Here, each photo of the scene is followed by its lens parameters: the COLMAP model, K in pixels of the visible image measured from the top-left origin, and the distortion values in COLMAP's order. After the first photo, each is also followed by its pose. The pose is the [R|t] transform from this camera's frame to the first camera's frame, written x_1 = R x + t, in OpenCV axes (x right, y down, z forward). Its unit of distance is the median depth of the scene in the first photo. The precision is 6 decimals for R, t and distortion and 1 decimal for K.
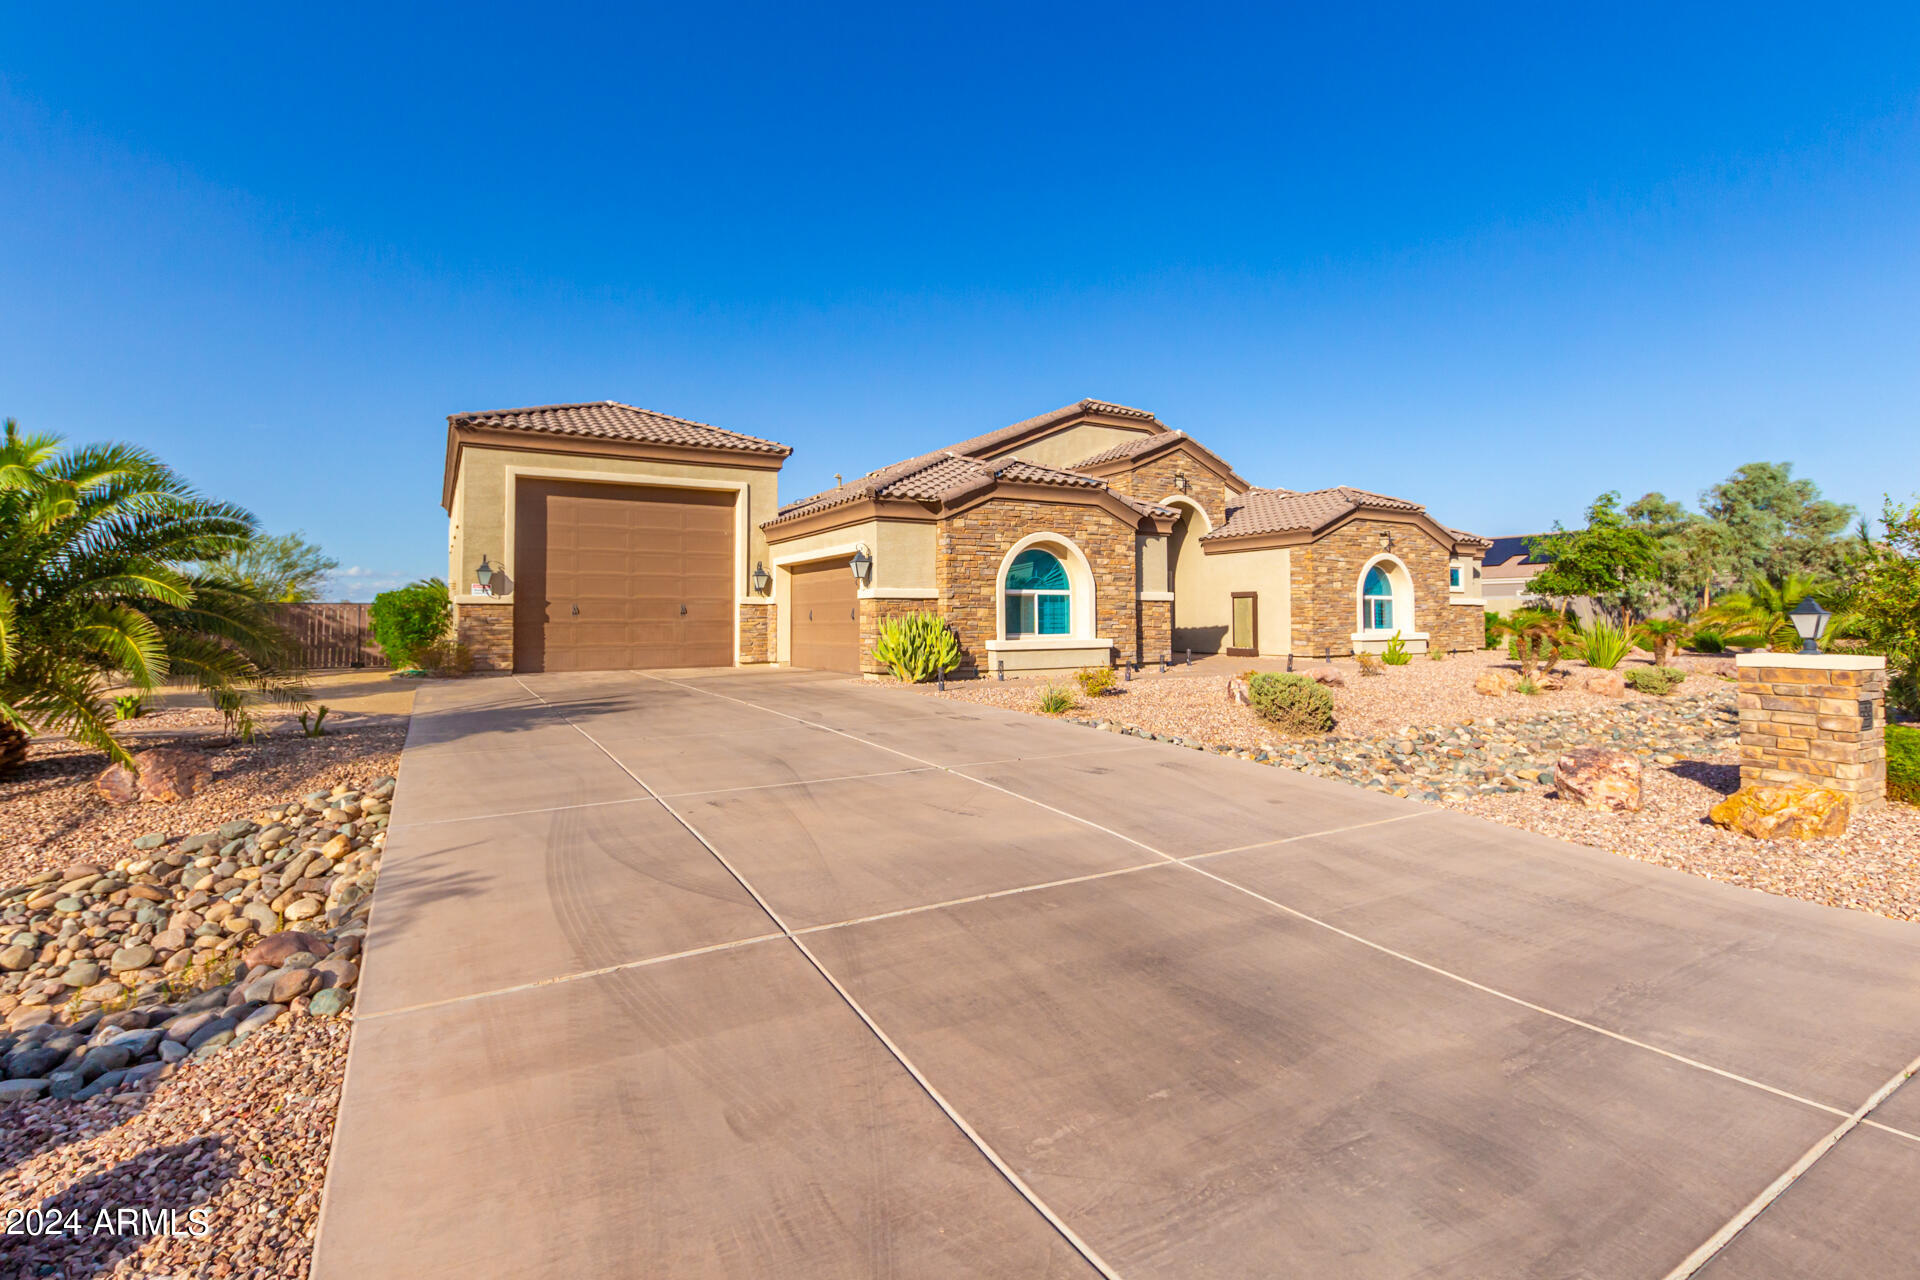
lens RADIAL K [[884.2, 0, 958.2], [0, 884.2, 601.3], [0, 0, 1]] dist [0.000831, -0.000693]
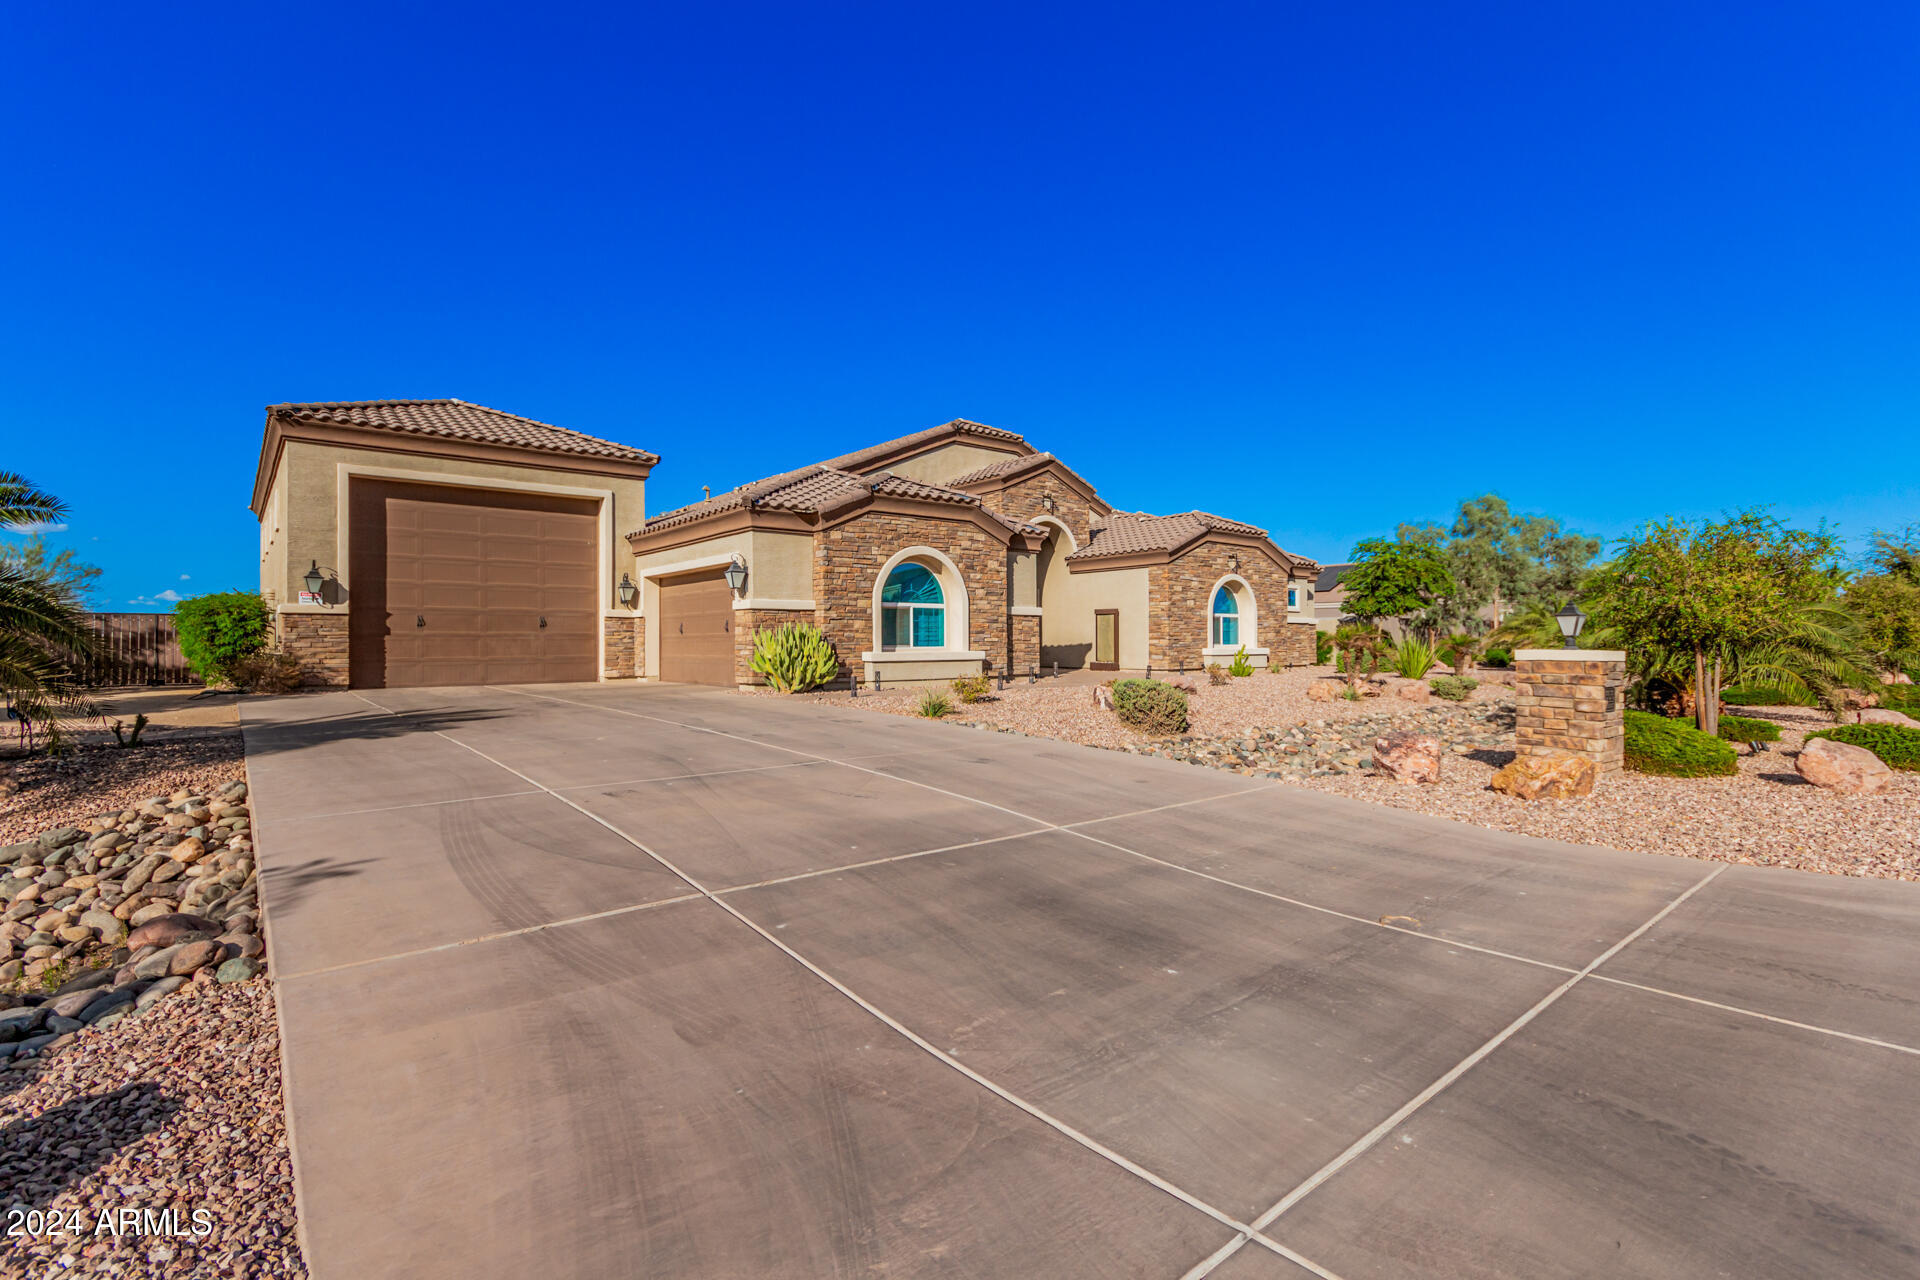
lens RADIAL K [[883.6, 0, 966.0], [0, 883.6, 651.7], [0, 0, 1]] dist [-0.002574, 0.003384]
pose [[0.987285, -0.000501, 0.158957, -0.012574], [-0.004371, 0.999531, 0.030296, 0.012395], [-0.158898, -0.030606, 0.986821, -0.018710]]
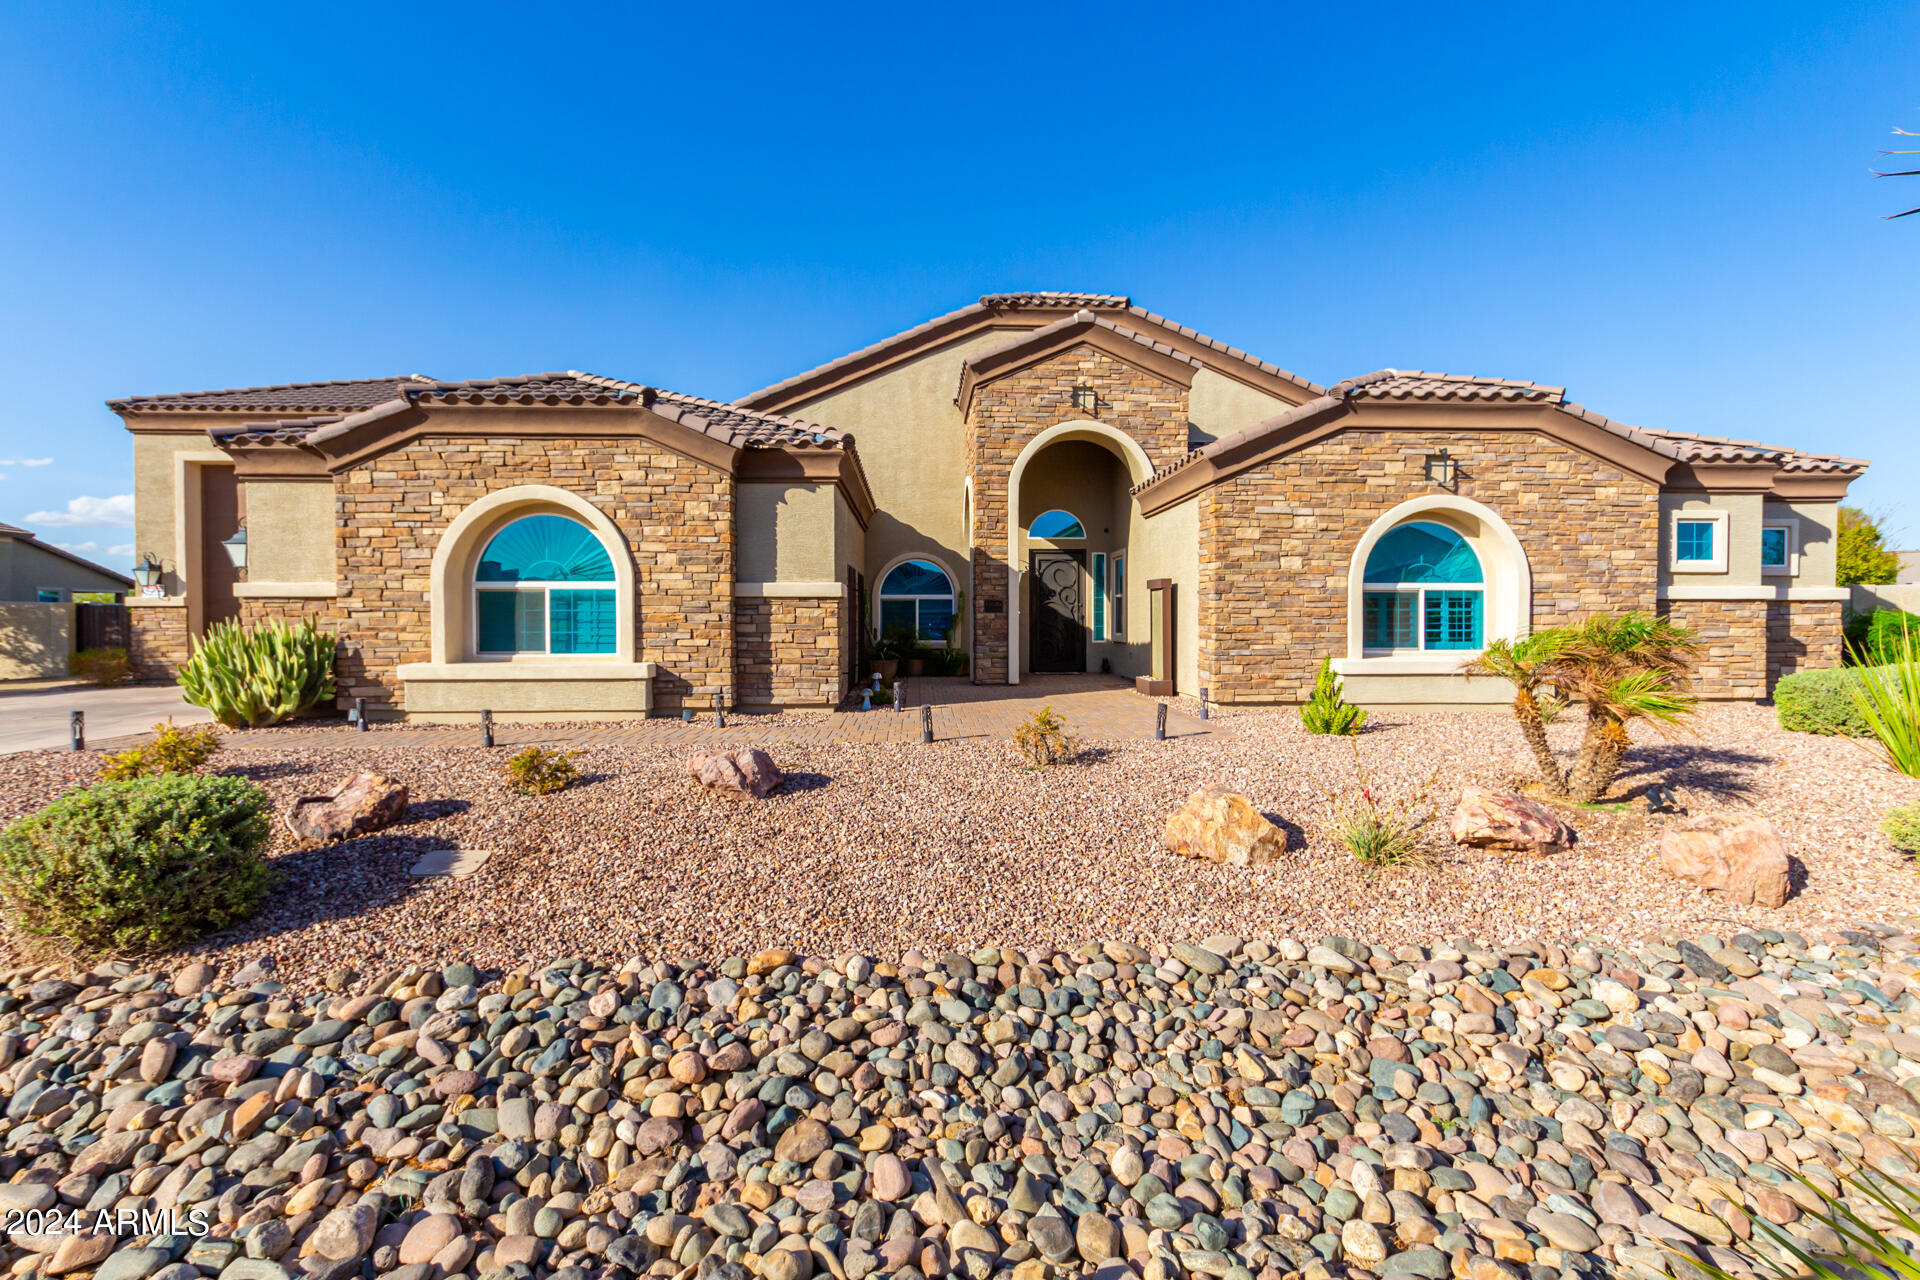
lens RADIAL K [[874.0, 0, 955.5], [0, 874.0, 634.3], [0, 0, 1]] dist [0.005849, -0.000499]
pose [[0.884967, 0.012057, -0.465498, 0.654379], [0.006847, 0.999220, 0.038899, 0.002100], [0.465604, -0.037612, 0.884194, 0.620363]]
